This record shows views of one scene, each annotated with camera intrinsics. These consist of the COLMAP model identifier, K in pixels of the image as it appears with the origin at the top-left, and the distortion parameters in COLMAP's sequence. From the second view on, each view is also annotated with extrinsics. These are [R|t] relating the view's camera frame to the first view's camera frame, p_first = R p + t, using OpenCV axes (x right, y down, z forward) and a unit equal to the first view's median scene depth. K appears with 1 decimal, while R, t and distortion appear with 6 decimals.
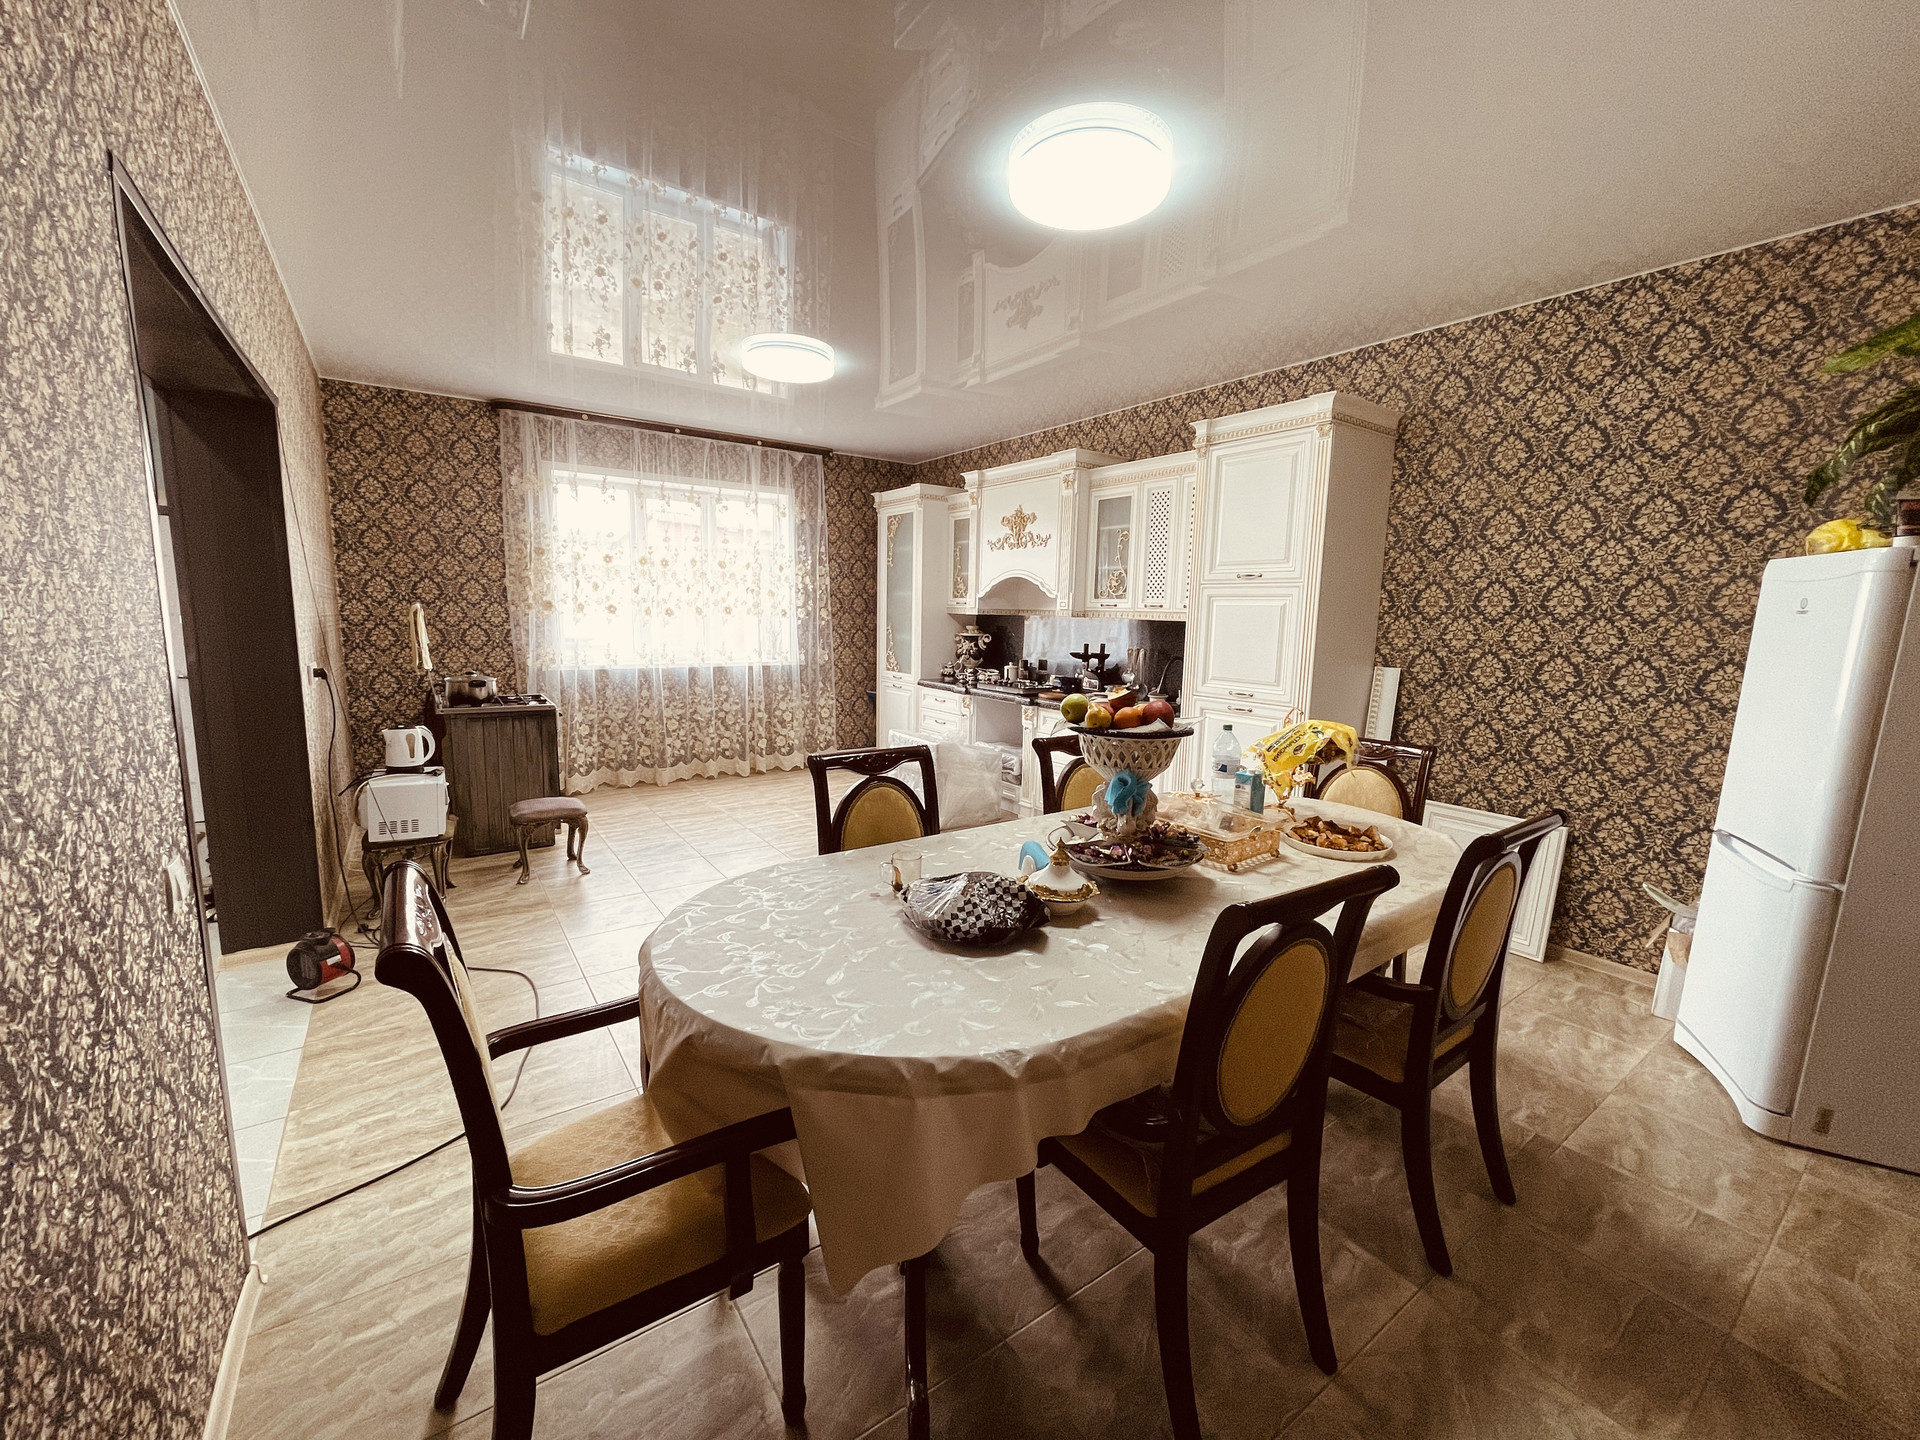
lens RADIAL K [[772.9, 0, 958.9], [0, 772.9, 719.5], [0, 0, 1]] dist [-0.002478, -0.001433]
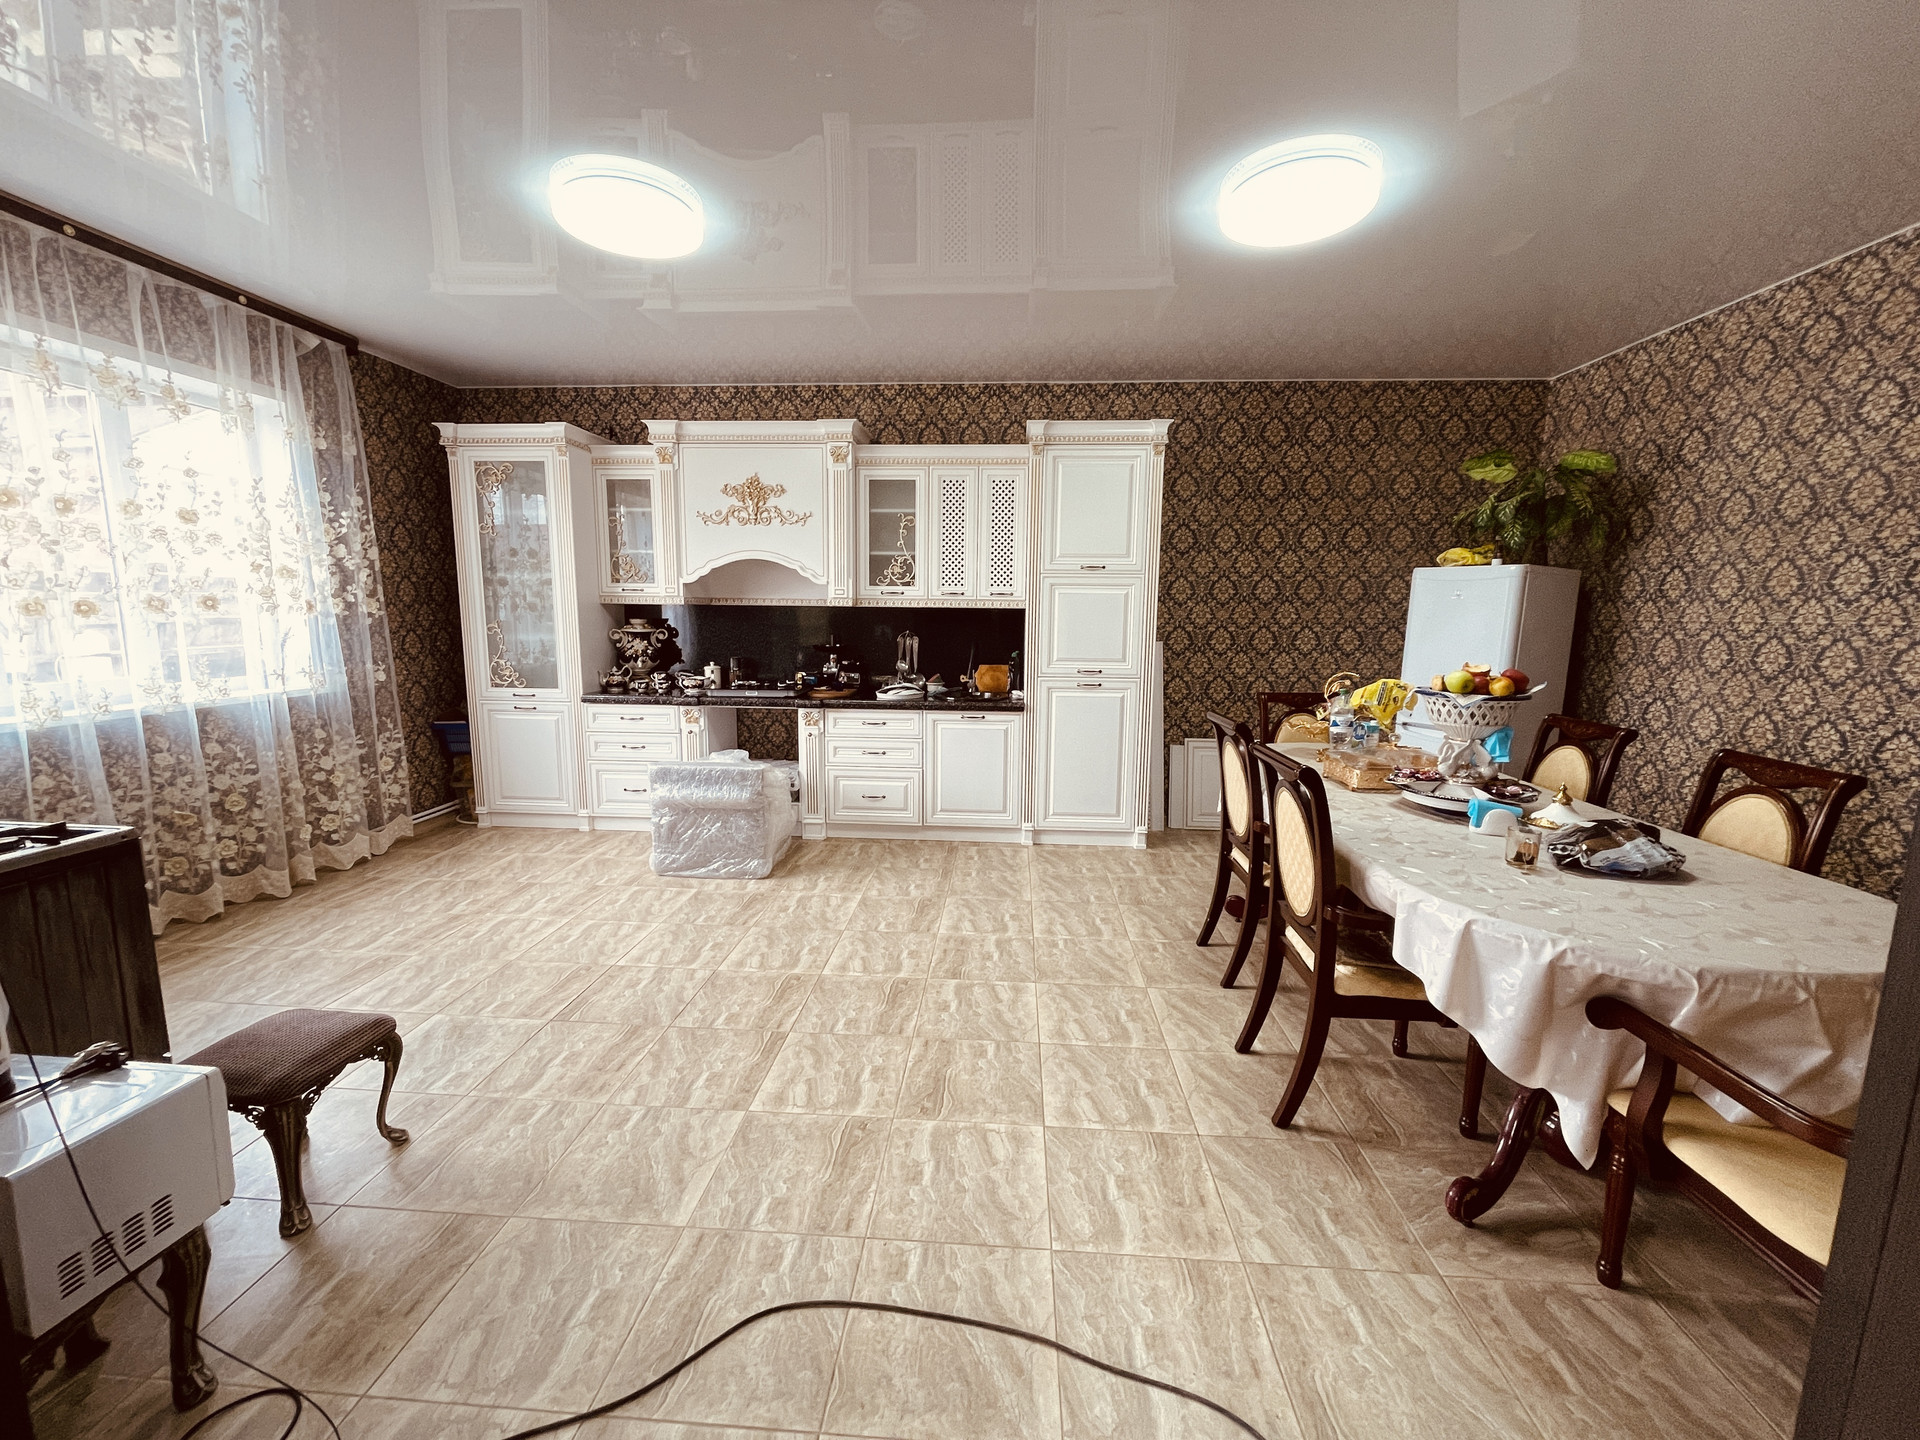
lens RADIAL K [[772.9, 0, 956.6], [0, 772.9, 718.5], [0, 0, 1]] dist [-0.002478, -0.001433]
pose [[0.629232, -0.124633, 0.767159, -0.433173], [0.112982, 0.991242, 0.068368, -0.043468], [-0.768961, 0.043656, 0.637803, 0.291853]]
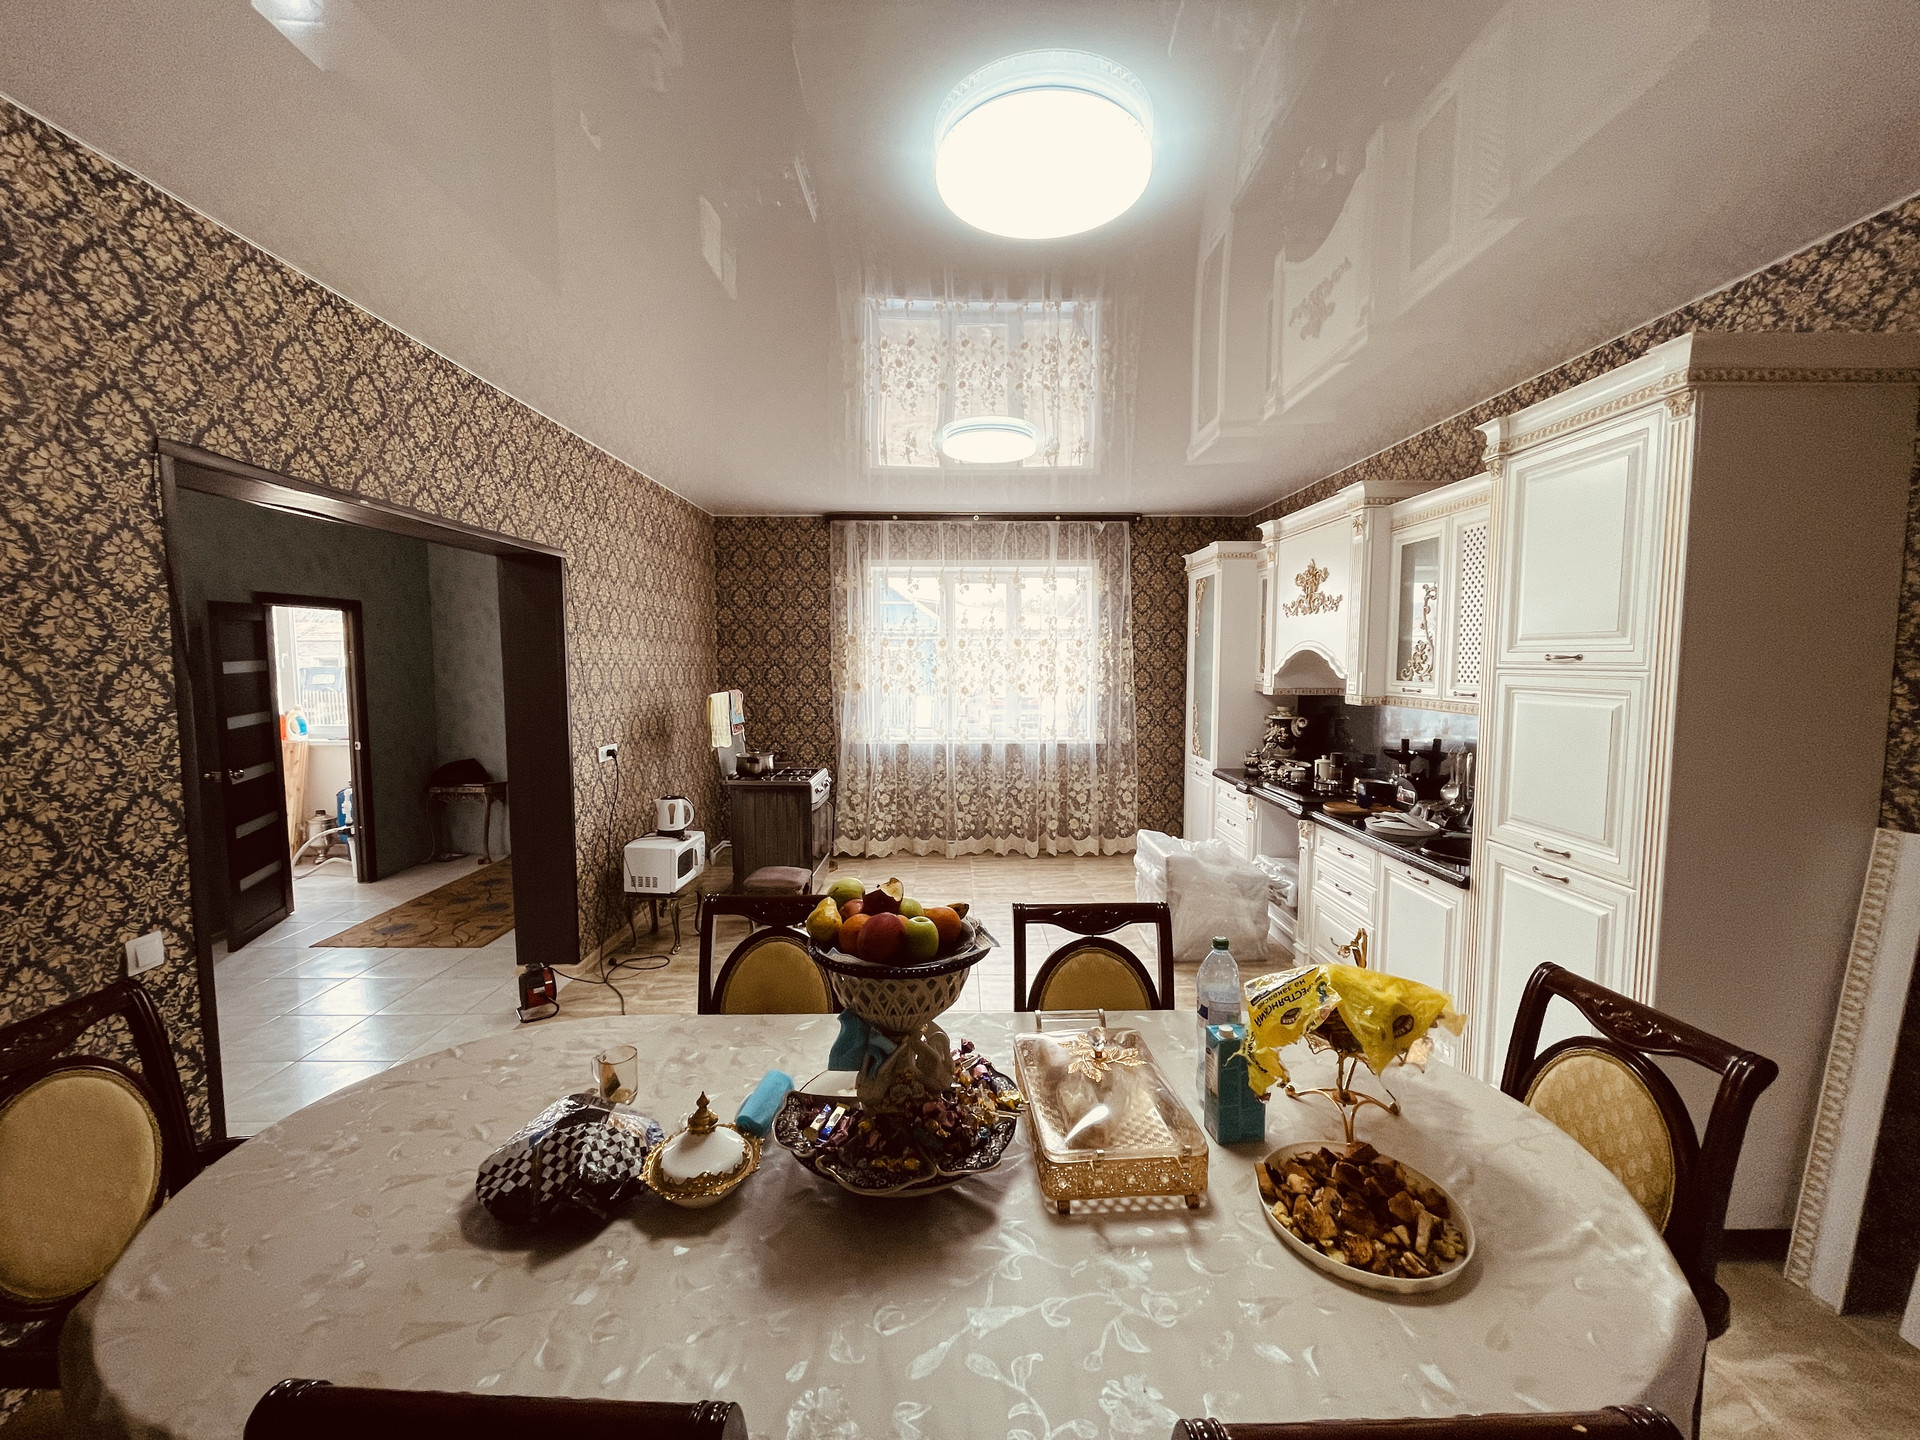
lens RADIAL K [[772.9, 0, 958.6], [0, 772.9, 722.0], [0, 0, 1]] dist [-0.002478, -0.001433]
pose [[0.820831, 0.024707, -0.570637, 0.221494], [-0.061078, 0.997132, -0.044685, -0.052950], [0.567897, 0.071532, 0.819986, 0.158027]]
